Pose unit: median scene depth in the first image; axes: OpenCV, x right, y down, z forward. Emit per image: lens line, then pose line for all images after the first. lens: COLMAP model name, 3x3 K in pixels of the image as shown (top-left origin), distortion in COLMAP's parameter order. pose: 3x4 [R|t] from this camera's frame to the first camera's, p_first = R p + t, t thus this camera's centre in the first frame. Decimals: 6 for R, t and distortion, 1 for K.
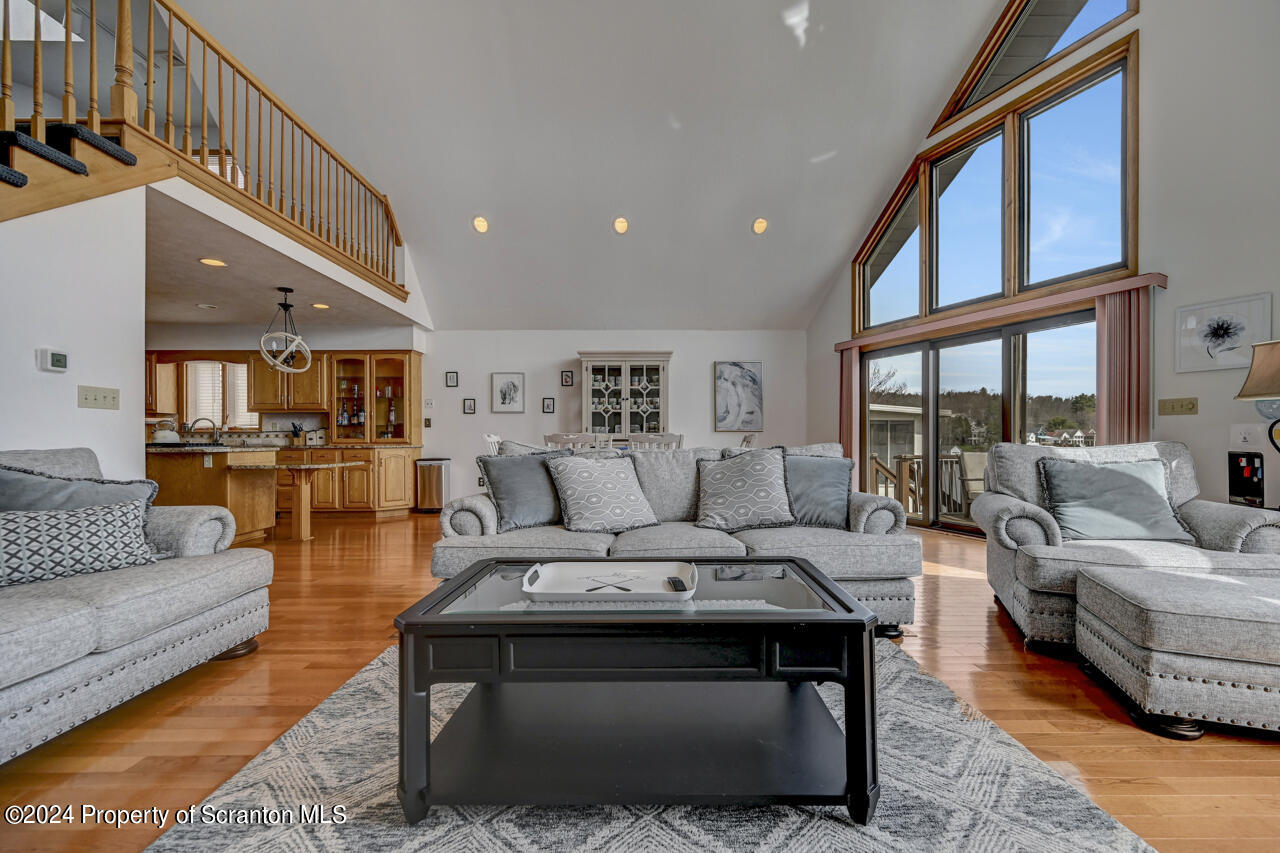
lens RADIAL K [[527.8, 0, 651.9], [0, 527.8, 443.6], [0, 0, 1]] dist [-0.003709, 0.000015]
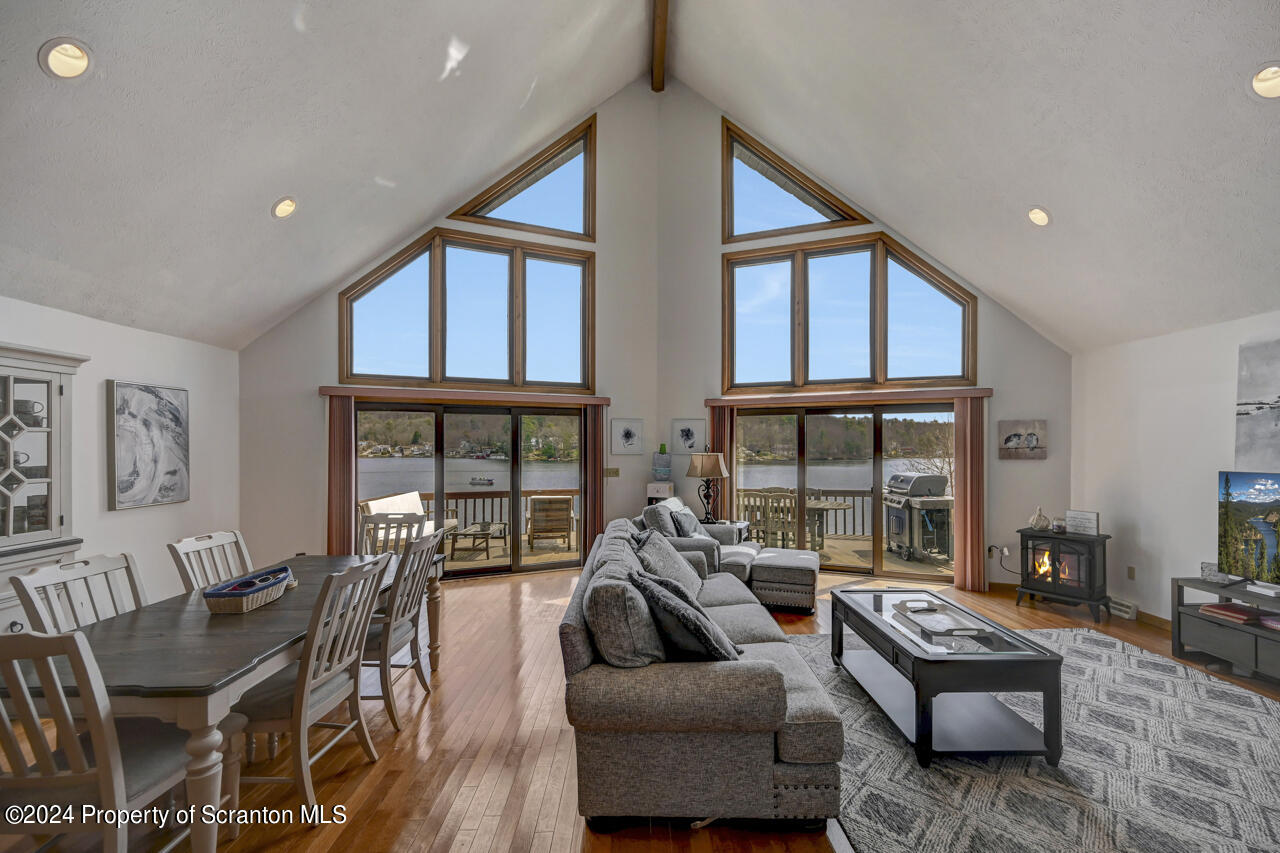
lens RADIAL K [[527.8, 0, 651.9], [0, 527.8, 443.6], [0, 0, 1]] dist [-0.003709, 0.000015]
pose [[-0.020373, 0.006971, 0.999768, -0.430535], [0.013001, 0.999893, -0.006707, -0.080391], [-0.999708, 0.012861, -0.020462, 0.459923]]
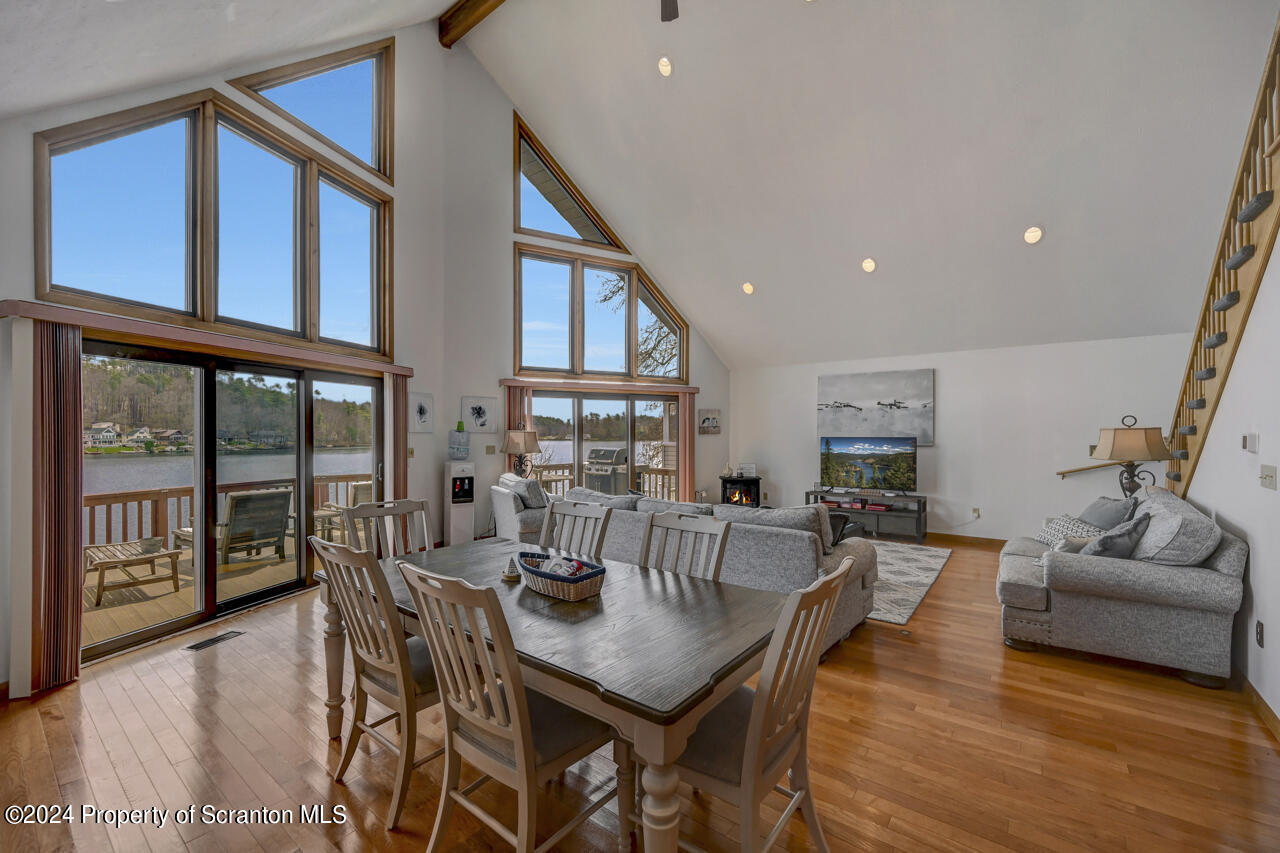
lens RADIAL K [[515.7, 0, 655.4], [0, 515.7, 427.4], [0, 0, 1]] dist [-0.001639, -0.000104]
pose [[-0.790842, 0.008675, 0.611959, -0.292436], [0.010449, 0.999945, -0.000672, -0.071749], [-0.611931, 0.005863, -0.790889, 0.915077]]
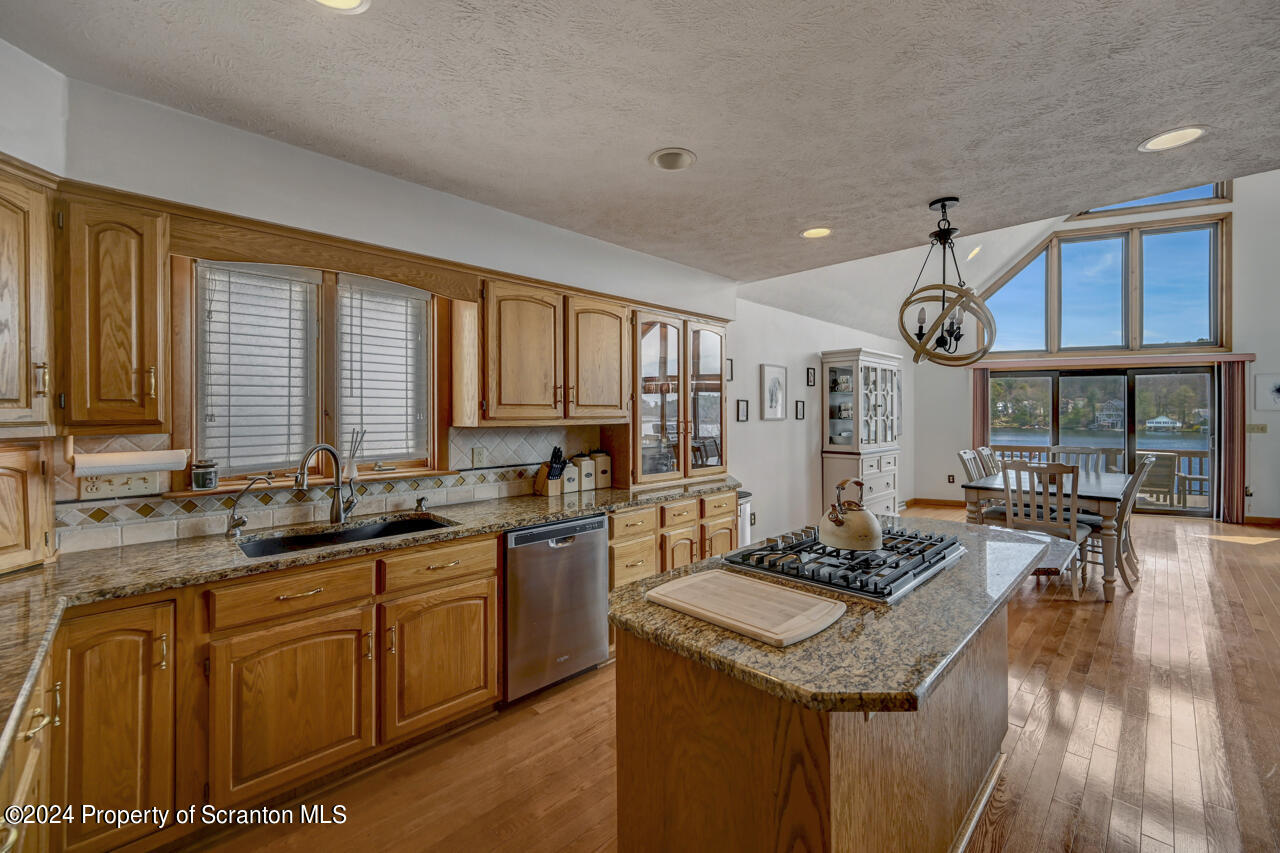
lens RADIAL K [[513.9, 0, 638.2], [0, 513.9, 411.0], [0, 0, 1]] dist [-0.000767, 0.000142]
pose [[0.719794, 0.003830, 0.694177, -0.908122], [0.006013, 0.999913, -0.011751, -0.063146], [-0.694162, 0.012632, 0.719708, 0.617424]]
